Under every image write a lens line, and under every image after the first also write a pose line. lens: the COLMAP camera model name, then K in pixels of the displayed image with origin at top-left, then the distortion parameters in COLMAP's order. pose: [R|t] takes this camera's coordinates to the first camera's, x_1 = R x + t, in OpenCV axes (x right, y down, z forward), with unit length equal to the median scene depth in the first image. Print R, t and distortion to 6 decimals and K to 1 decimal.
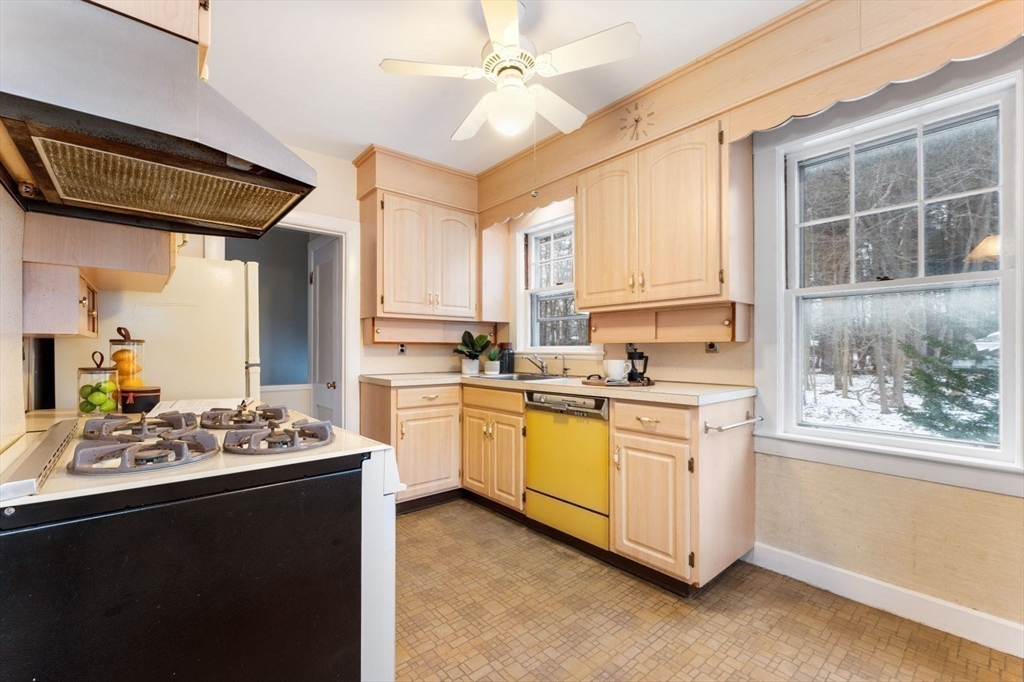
lens RADIAL K [[436.3, 0, 507.2], [0, 436.3, 347.4], [0, 0, 1]] dist [-0.001206, -0.000232]
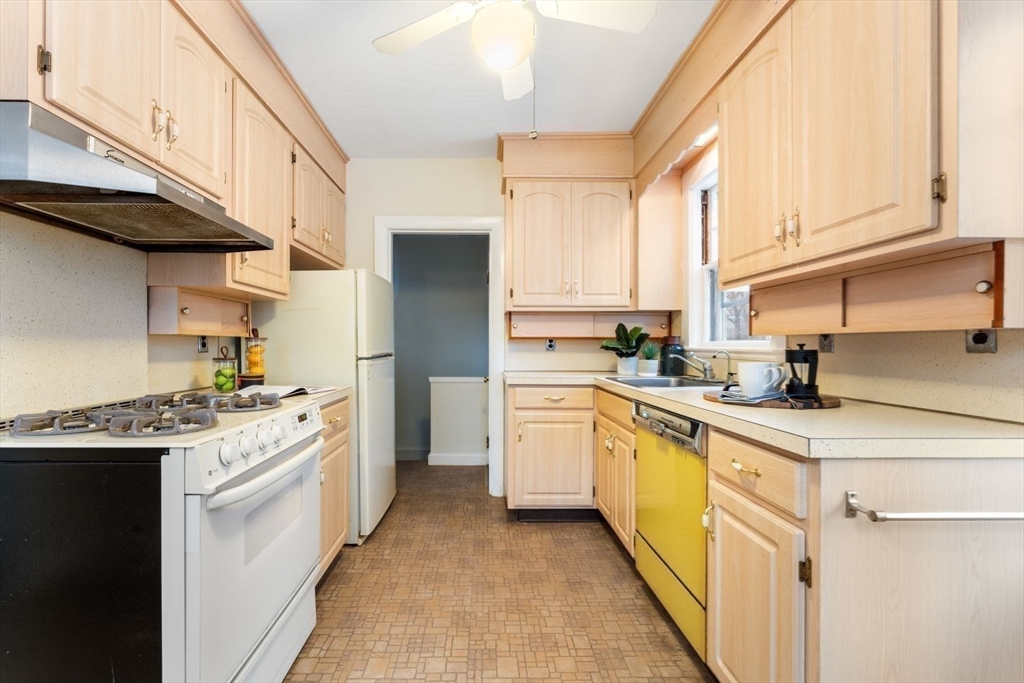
lens RADIAL K [[436.3, 0, 500.2], [0, 436.3, 345.0], [0, 0, 1]] dist [-0.001206, -0.000232]
pose [[0.768111, 0.001049, -0.640316, 0.352515], [0.002124, 0.999989, 0.004186, 0.000891], [0.640313, -0.004575, 0.768100, 0.281727]]
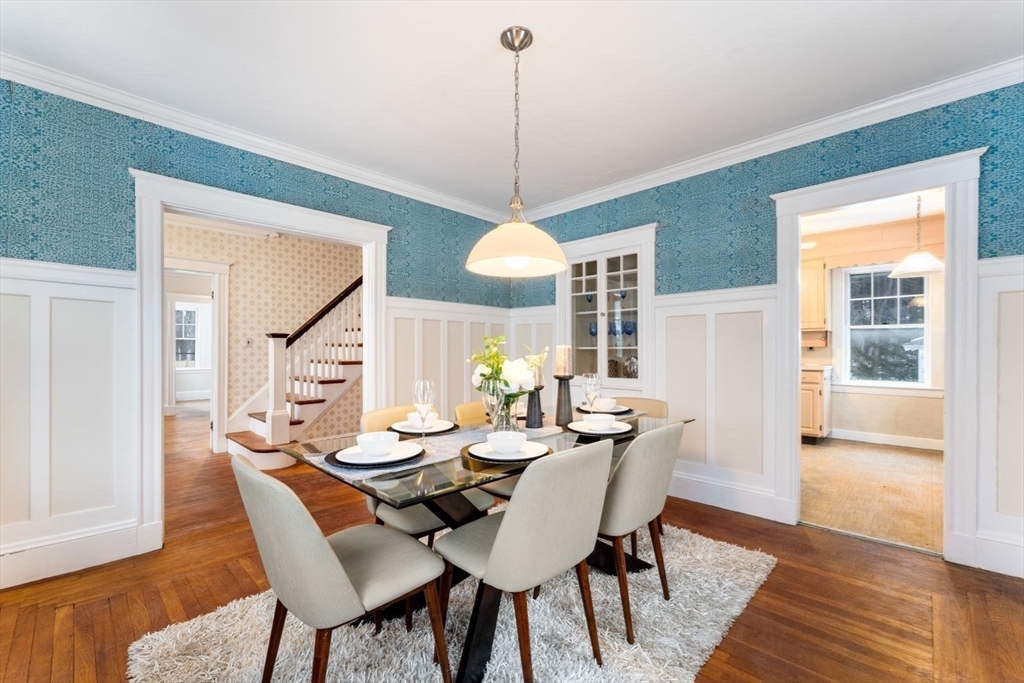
lens RADIAL K [[436.3, 0, 505.0], [0, 436.3, 348.8], [0, 0, 1]] dist [-0.001206, -0.000232]
pose [[0.995340, 0.001505, 0.096421, -1.325616], [-0.001729, 0.999996, 0.002243, -0.003018], [-0.096417, -0.002399, 0.995338, -1.113214]]
